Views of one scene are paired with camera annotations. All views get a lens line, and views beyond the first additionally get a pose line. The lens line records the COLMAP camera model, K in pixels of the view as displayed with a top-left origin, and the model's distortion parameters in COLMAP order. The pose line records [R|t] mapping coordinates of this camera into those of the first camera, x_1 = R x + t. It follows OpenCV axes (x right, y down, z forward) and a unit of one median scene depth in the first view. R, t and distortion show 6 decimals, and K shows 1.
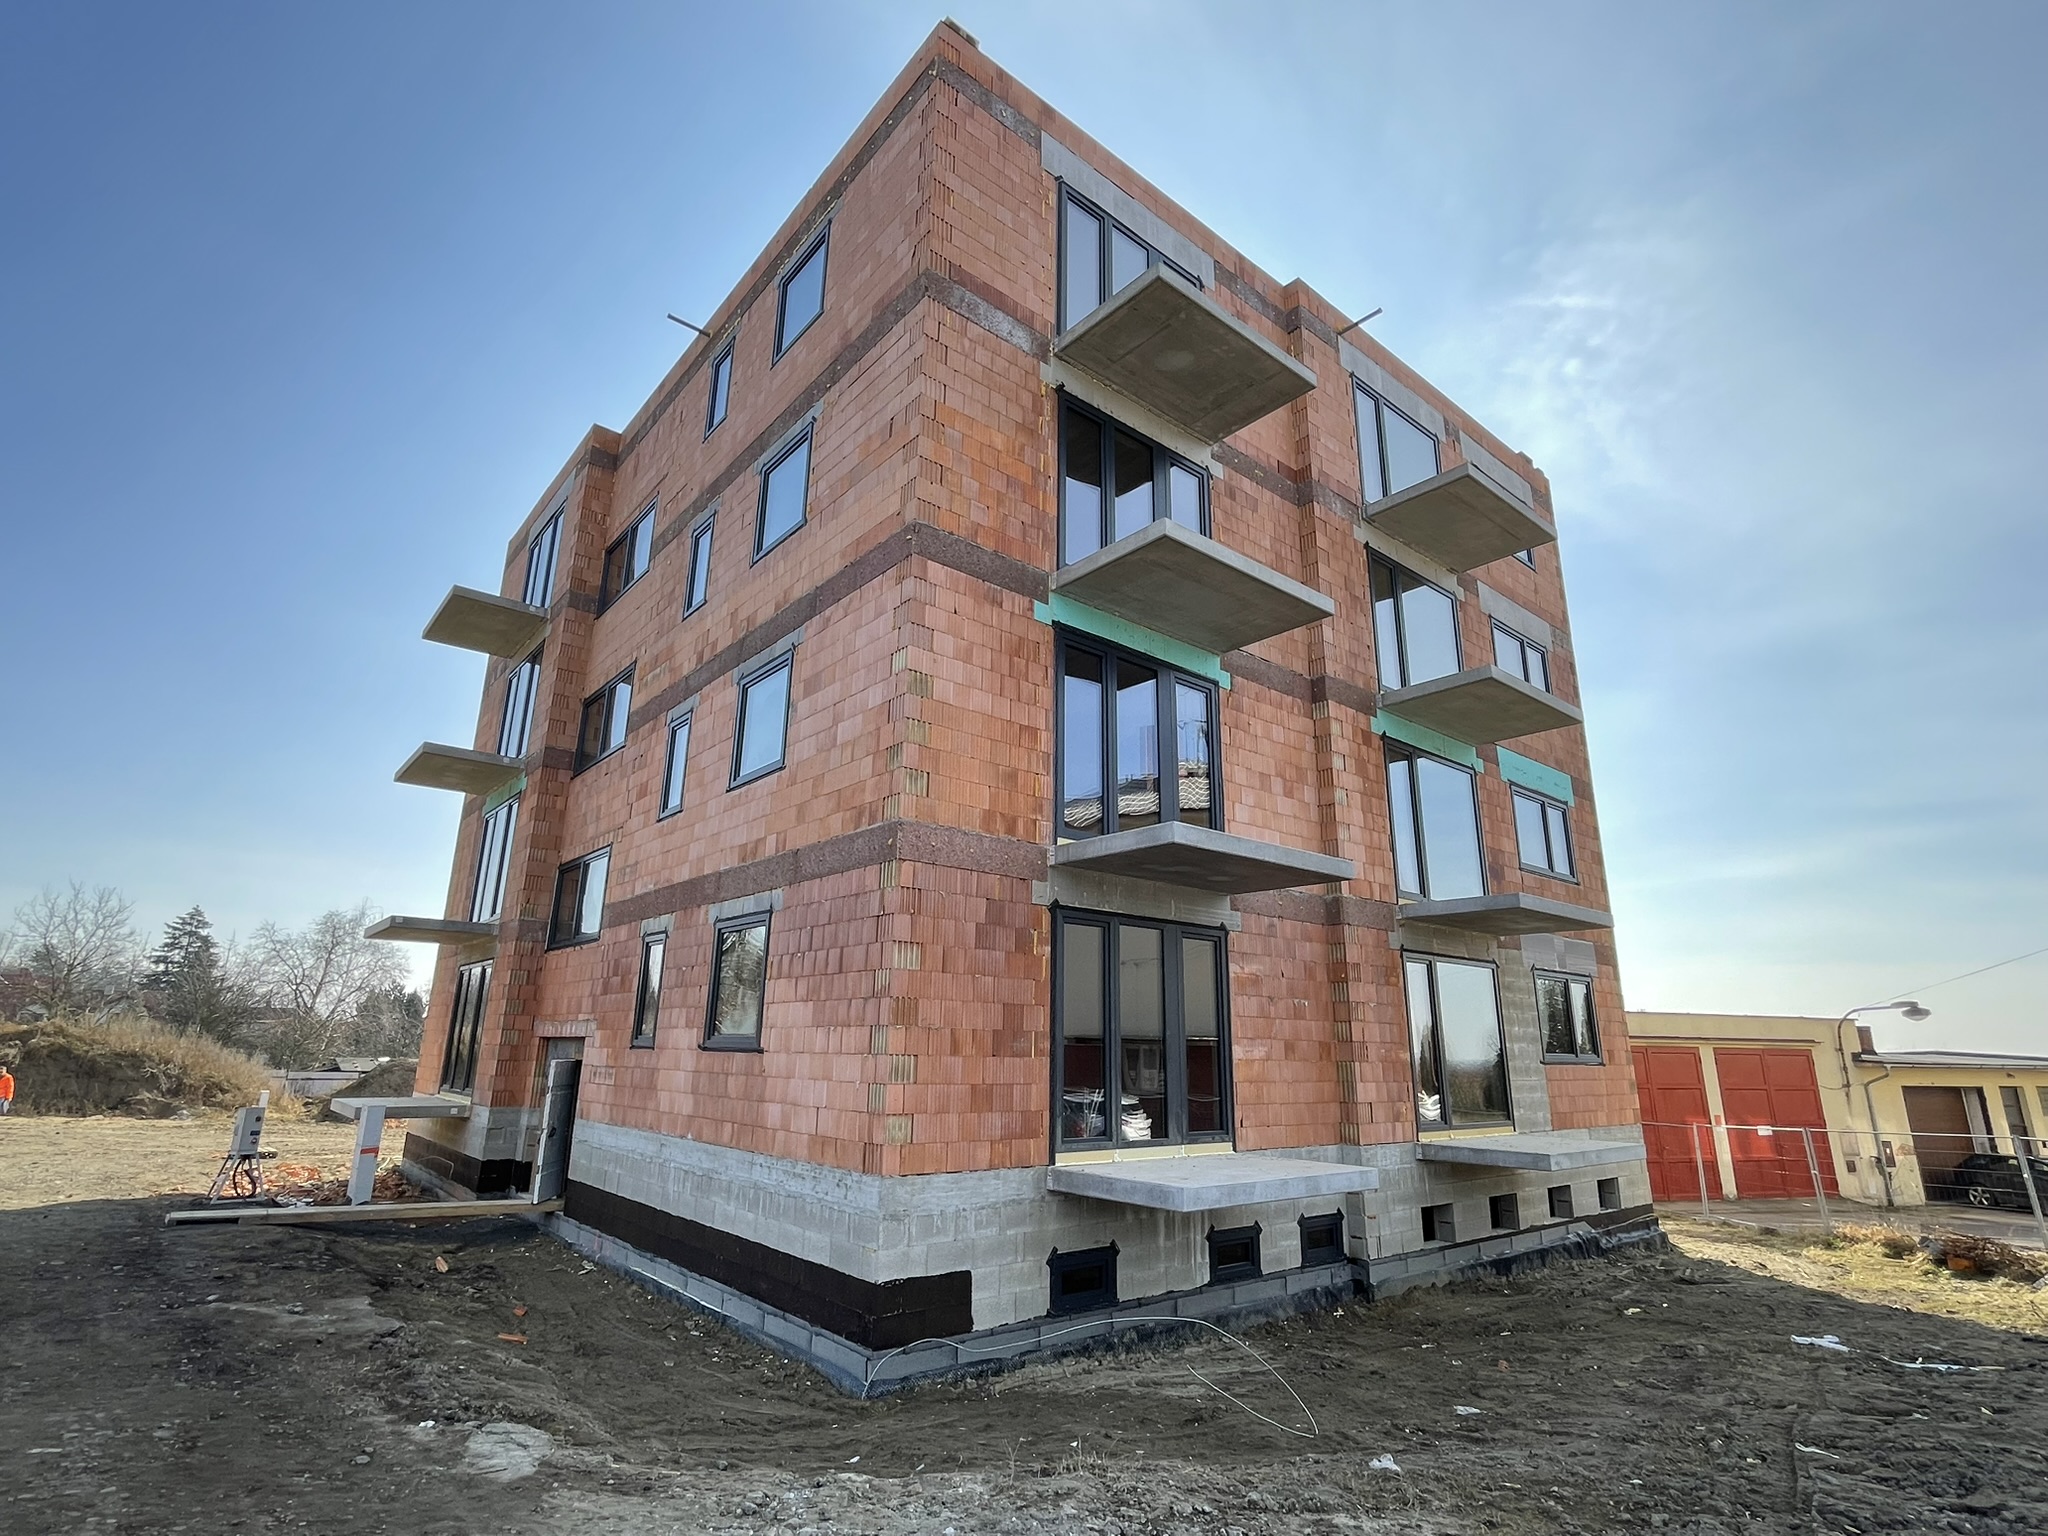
lens RADIAL K [[1009.6, 0, 1017.1], [0, 1009.6, 748.8], [0, 0, 1]] dist [-0.004804, 0.003235]
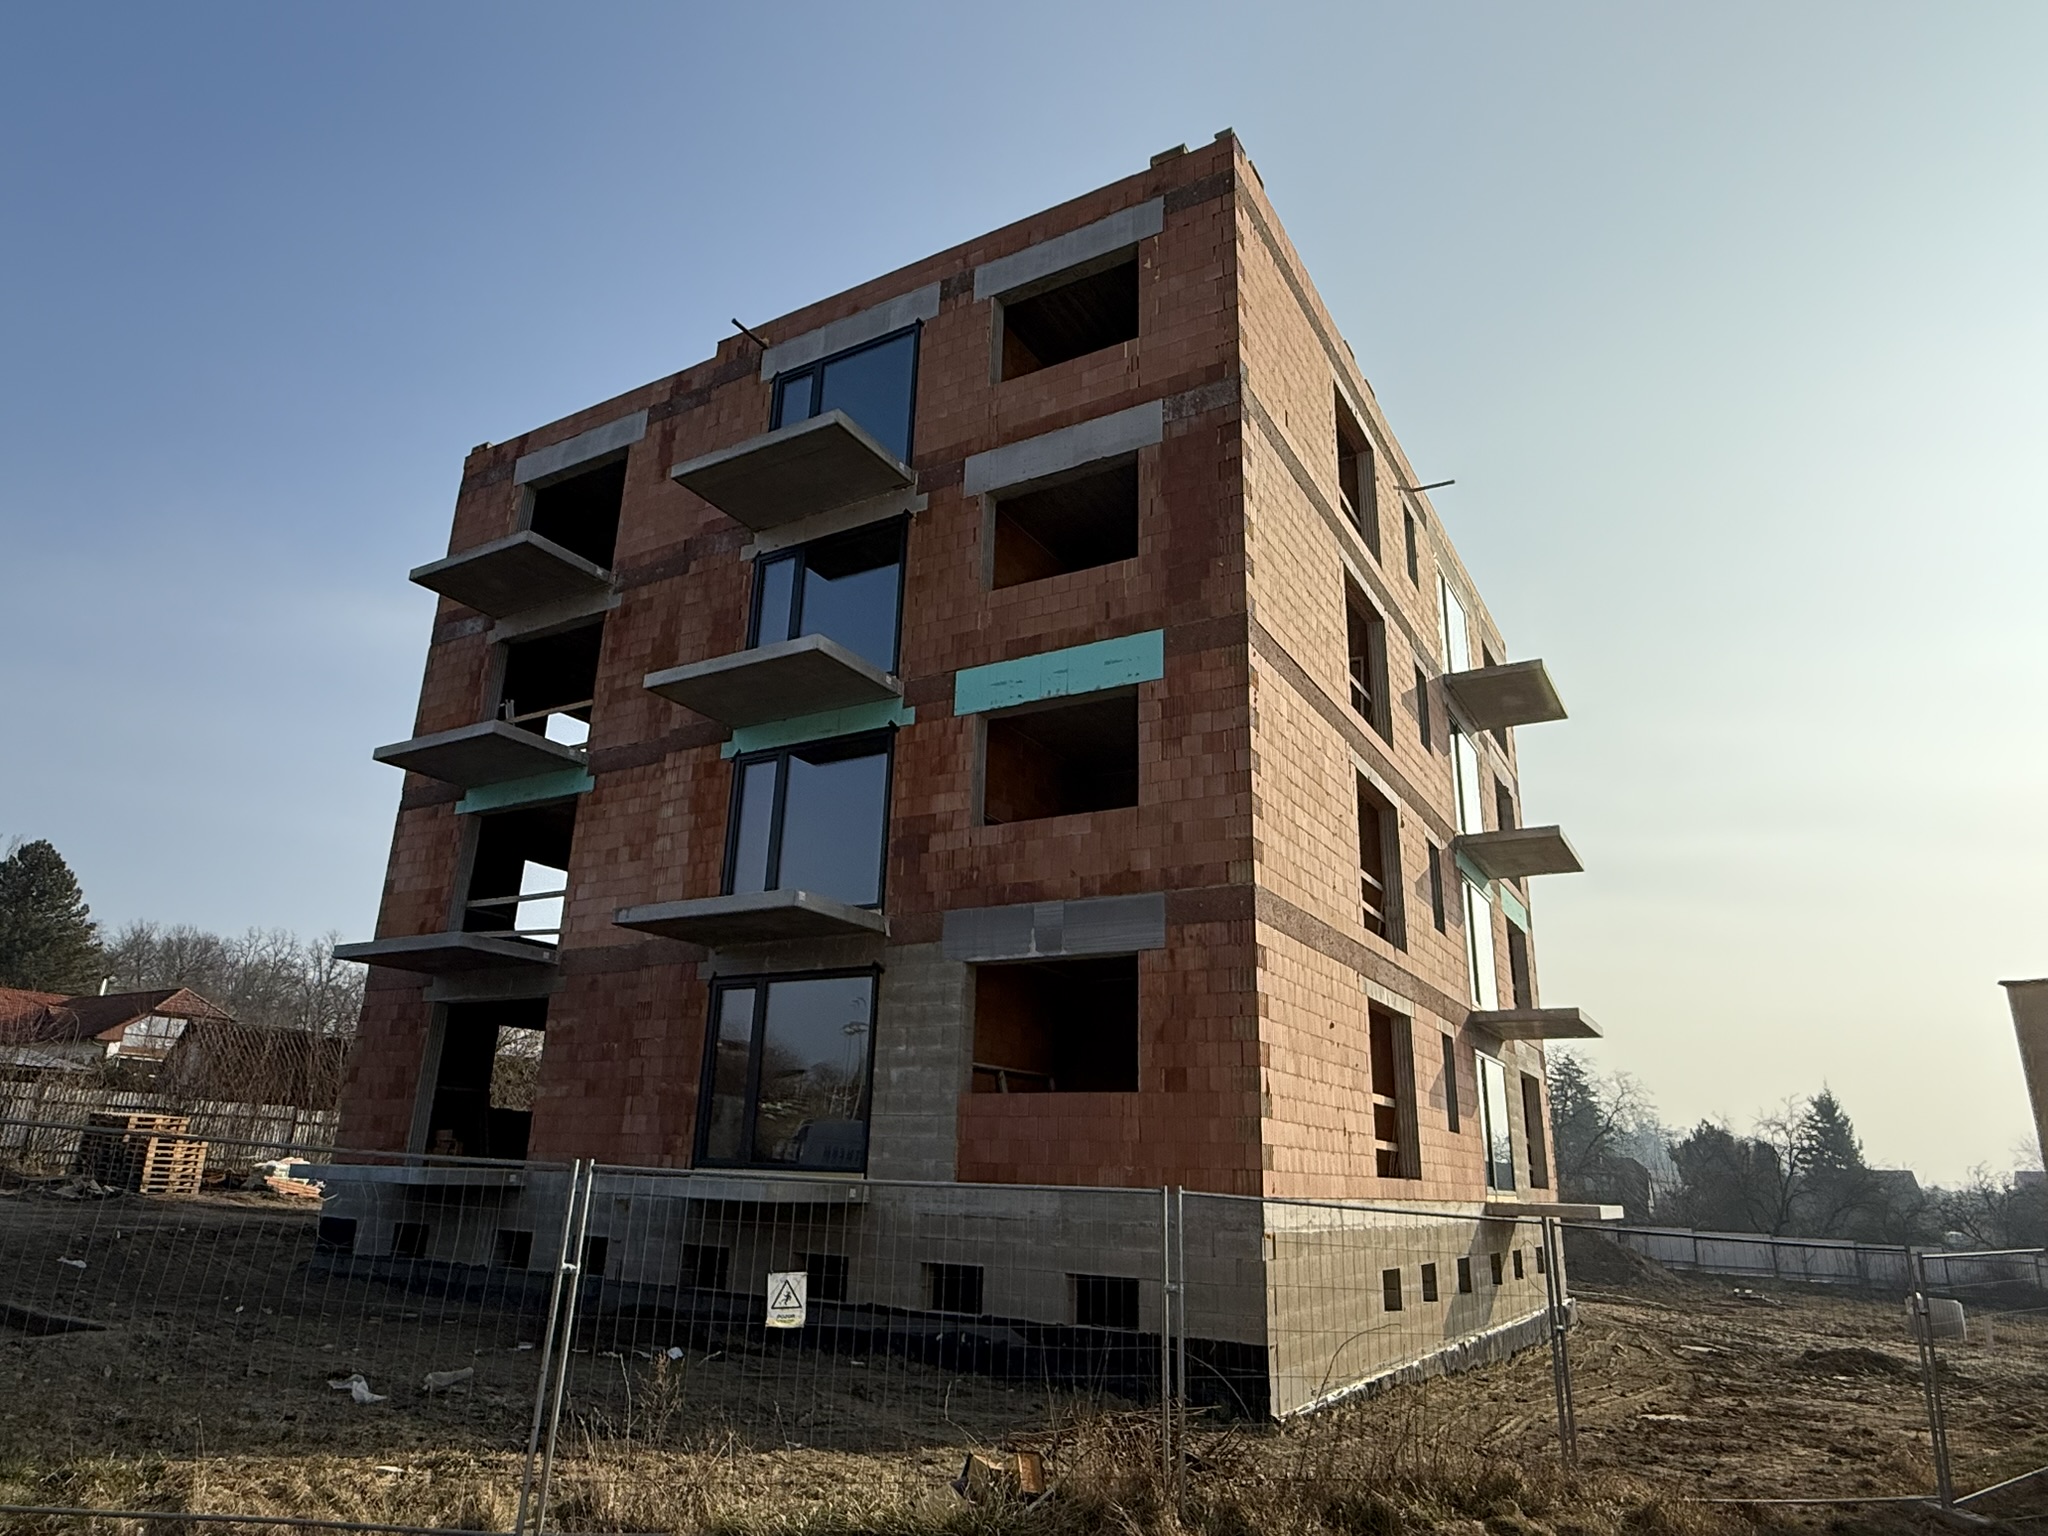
lens RADIAL K [[1256.8, 0, 1021.0], [0, 1256.8, 771.2], [0, 0, 1]] dist [-0.003623, 0.008961]
pose [[0.335462, -0.304129, -0.891611, 1.694467], [0.239696, 0.942862, -0.231427, 0.381286], [0.911050, -0.136080, 0.389193, 0.884346]]
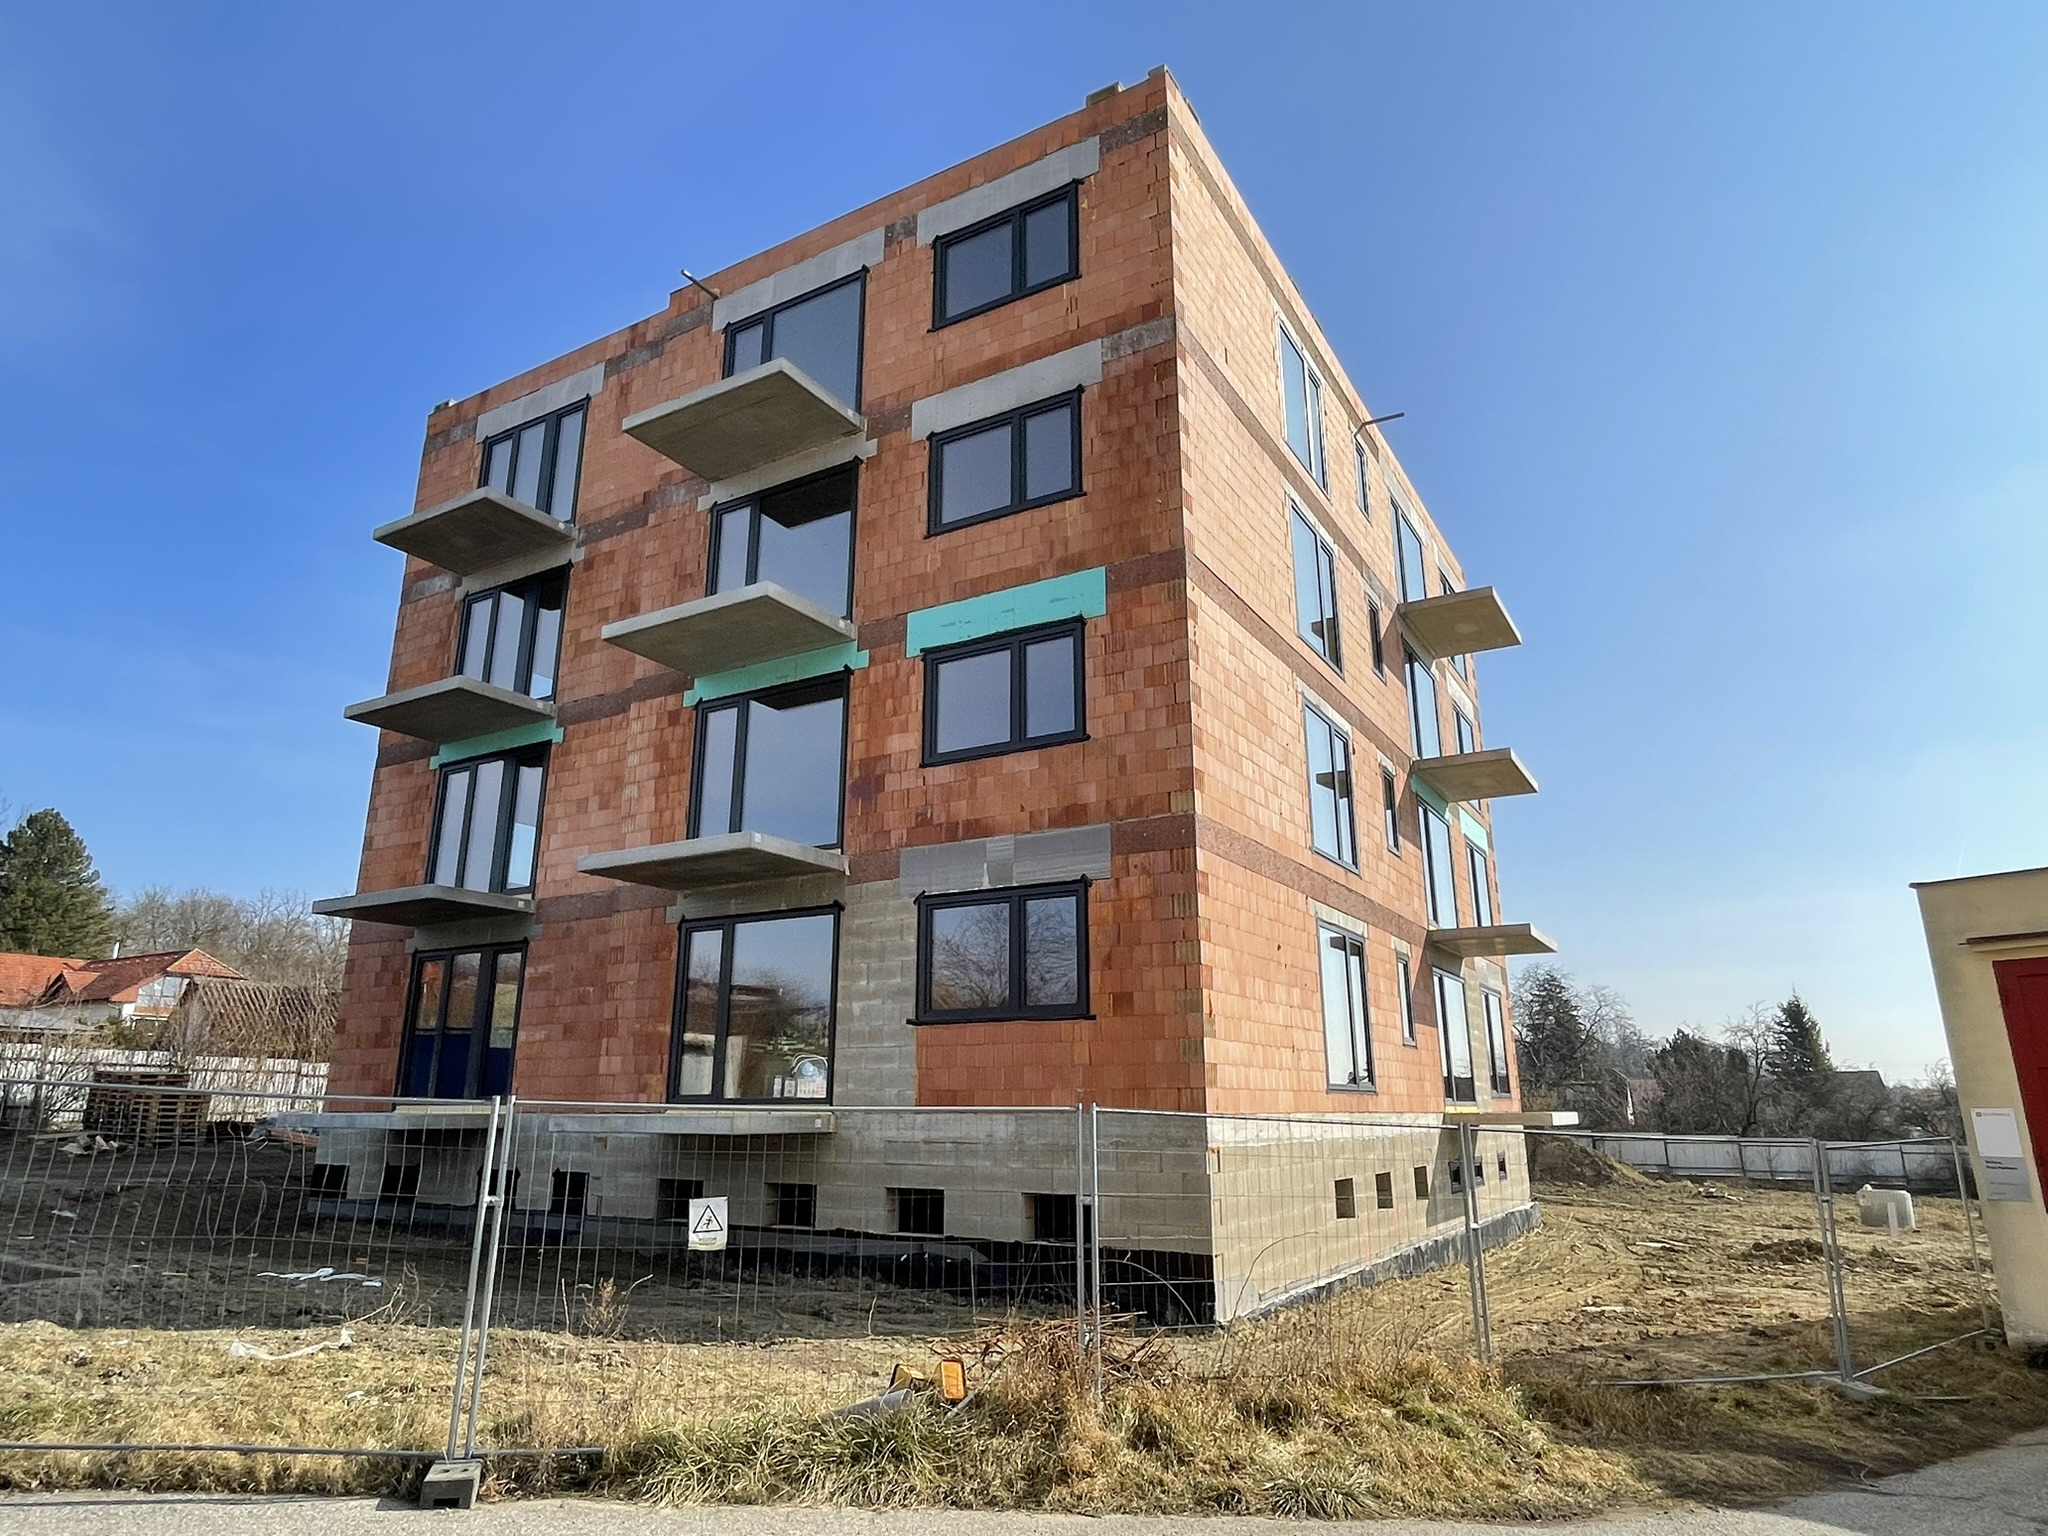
lens RADIAL K [[1229.1, 0, 1031.2], [0, 1229.1, 755.3], [0, 0, 1]] dist [-0.002080, 0.004299]
pose [[0.336714, -0.283117, -0.898036, 1.708628], [0.270083, 0.942691, -0.195929, 0.395536], [0.902041, -0.176572, 0.393882, 0.921790]]
